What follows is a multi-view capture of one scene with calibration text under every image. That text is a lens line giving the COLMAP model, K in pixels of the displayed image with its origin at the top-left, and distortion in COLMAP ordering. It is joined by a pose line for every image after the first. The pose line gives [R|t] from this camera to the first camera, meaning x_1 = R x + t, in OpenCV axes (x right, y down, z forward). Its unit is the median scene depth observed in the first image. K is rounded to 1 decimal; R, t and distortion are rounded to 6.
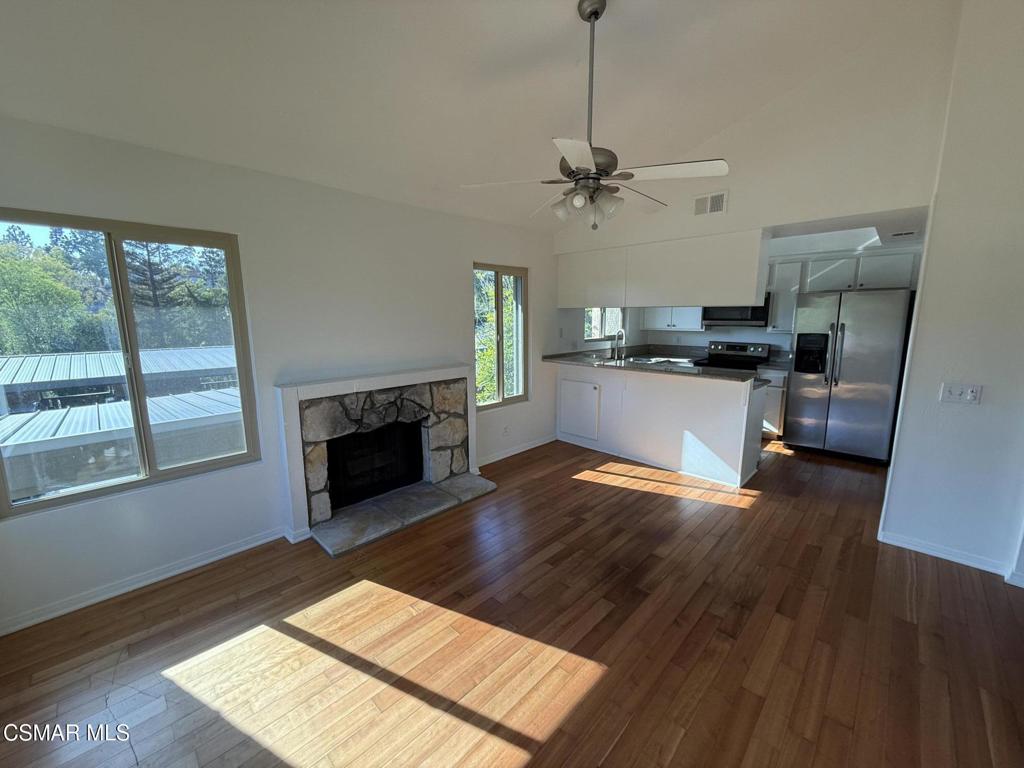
lens RADIAL K [[408.9, 0, 515.0], [0, 408.9, 384.3], [0, 0, 1]] dist [-0.002068, 0.000019]
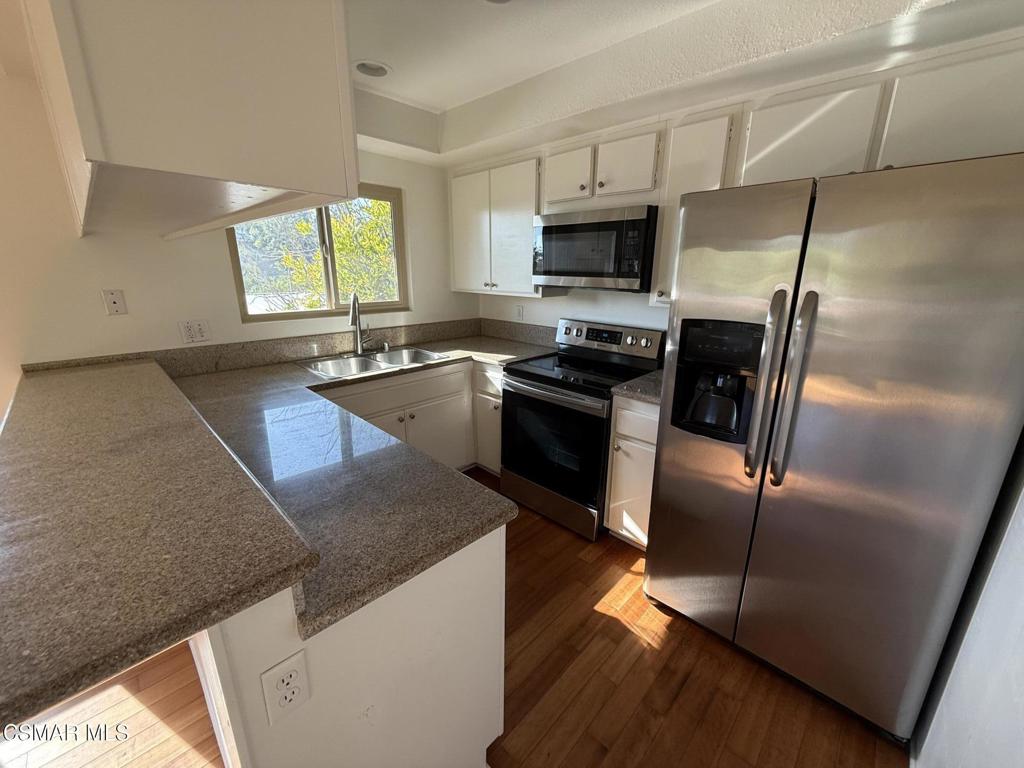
lens RADIAL K [[408.9, 0, 513.9], [0, 408.9, 385.1], [0, 0, 1]] dist [-0.002068, 0.000019]
pose [[0.999815, 0.016532, -0.009791, 0.704840], [-0.015292, 0.993199, 0.115418, -0.134570], [0.011632, -0.115247, 0.993269, 0.829857]]
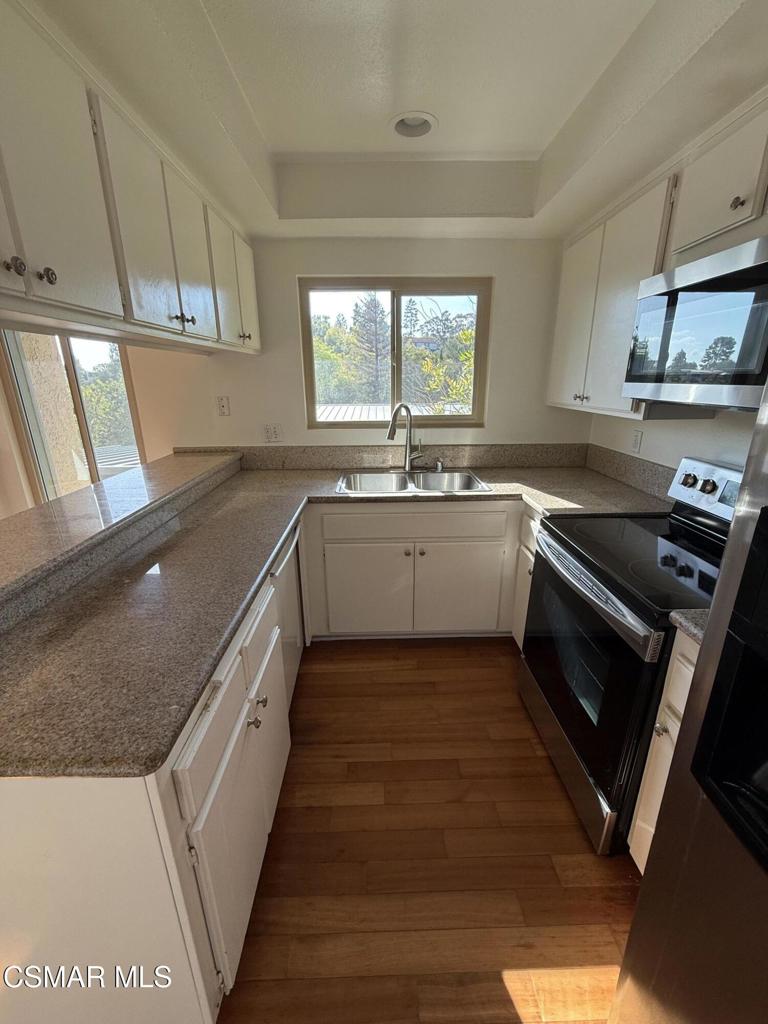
lens RADIAL K [[408.9, 0, 384.5], [0, 408.9, 509.6], [0, 0, 1]] dist [-0.002068, 0.000019]
pose [[0.698483, 0.215877, -0.682290, 0.879334], [-0.112024, 0.974645, 0.193696, -0.167797], [0.706805, -0.058860, 0.704956, 1.071711]]
